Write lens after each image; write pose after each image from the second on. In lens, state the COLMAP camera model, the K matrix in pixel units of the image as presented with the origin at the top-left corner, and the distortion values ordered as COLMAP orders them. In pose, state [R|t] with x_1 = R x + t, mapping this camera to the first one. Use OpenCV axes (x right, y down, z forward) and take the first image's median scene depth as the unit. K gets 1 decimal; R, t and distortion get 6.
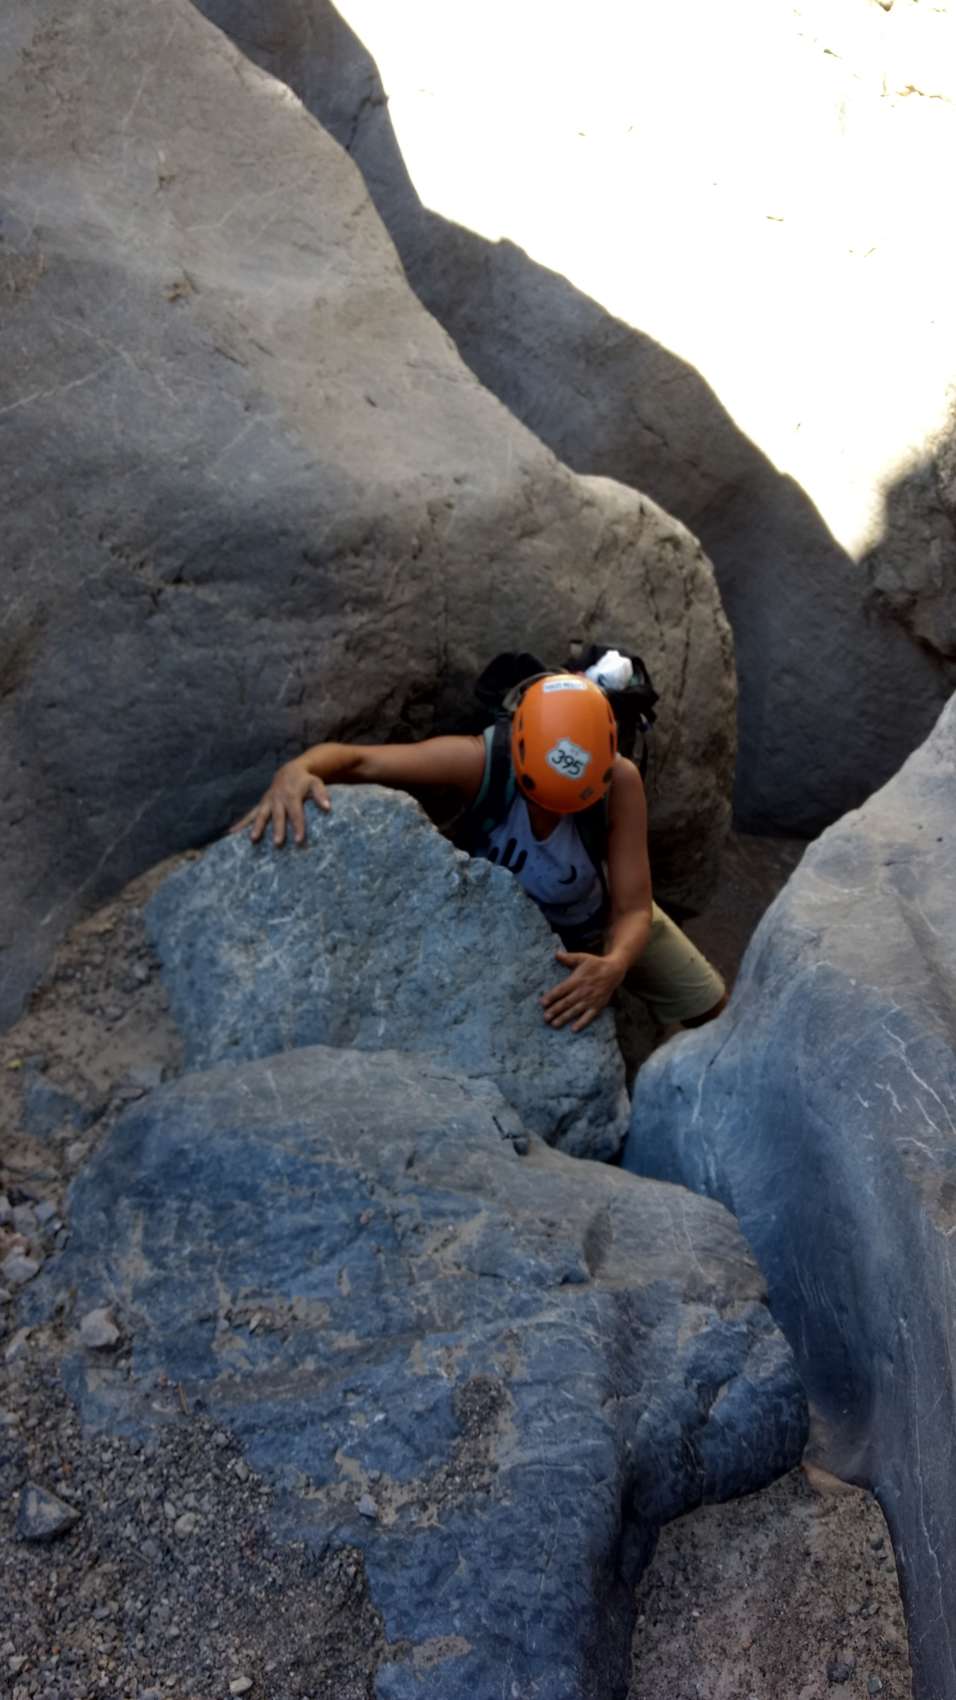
lens RADIAL K [[1314.5, 0, 478.0], [0, 1314.5, 850.0], [0, 0, 1]] dist [0.003802, 0.038360]
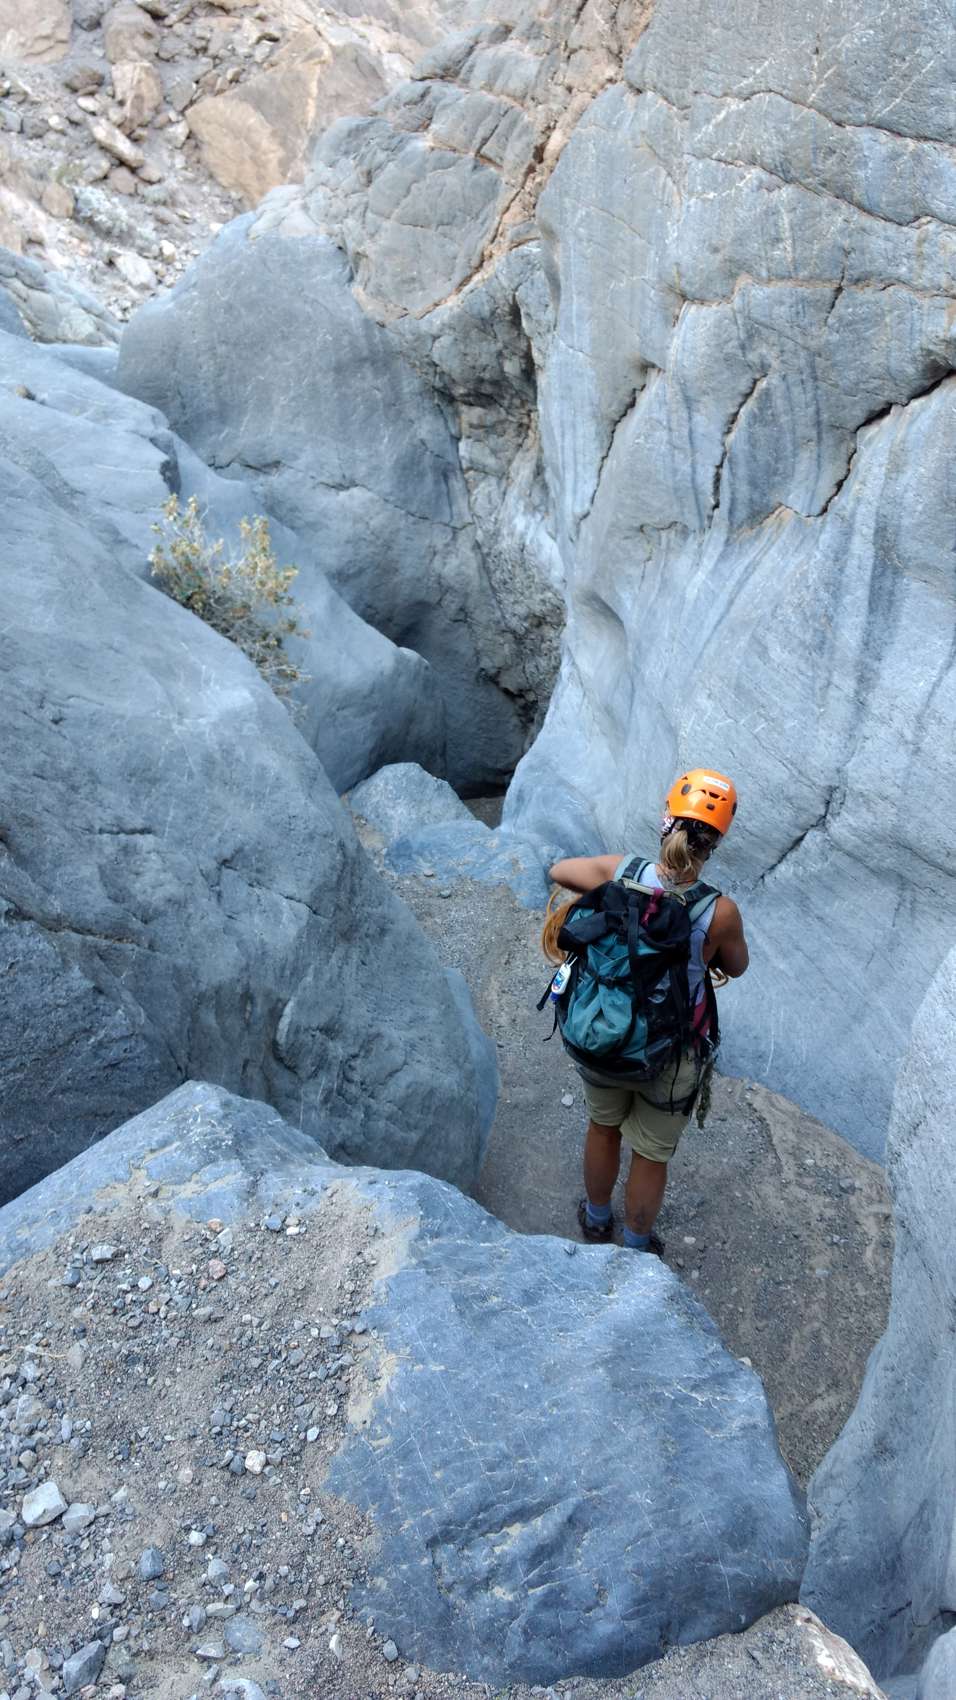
lens RADIAL K [[1314.5, 0, 478.0], [0, 1314.5, 850.0], [0, 0, 1]] dist [0.003802, 0.038360]
pose [[0.923318, -0.171117, 0.343806, -0.462570], [0.184660, 0.982779, -0.006776, 0.095781], [-0.336726, 0.069743, 0.939016, -0.920391]]
